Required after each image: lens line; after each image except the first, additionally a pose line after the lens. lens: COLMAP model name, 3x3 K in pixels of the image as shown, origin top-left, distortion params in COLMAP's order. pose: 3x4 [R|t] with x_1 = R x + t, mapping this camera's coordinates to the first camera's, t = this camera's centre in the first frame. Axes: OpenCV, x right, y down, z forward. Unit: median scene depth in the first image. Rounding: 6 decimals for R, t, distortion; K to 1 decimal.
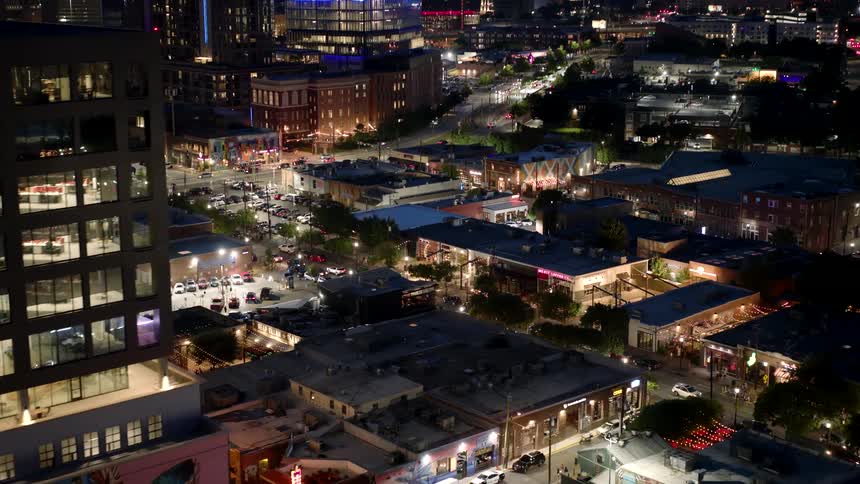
lens RADIAL K [[1224.6, 0, 430.0], [0, 1224.6, 242.0], [0, 0, 1]] dist [-0.002212, -0.373162]
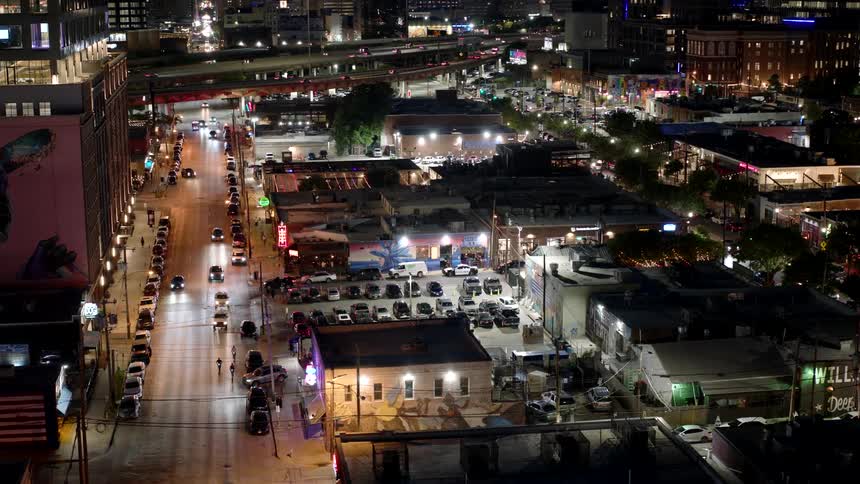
lens RADIAL K [[1224.6, 0, 430.0], [0, 1224.6, 242.0], [0, 0, 1]] dist [-0.002212, -0.373162]
pose [[0.859746, 0.103894, -0.500042, 0.234240], [-0.111418, 0.993662, 0.014887, 0.061958], [0.498420, 0.042914, 0.865873, 0.003331]]
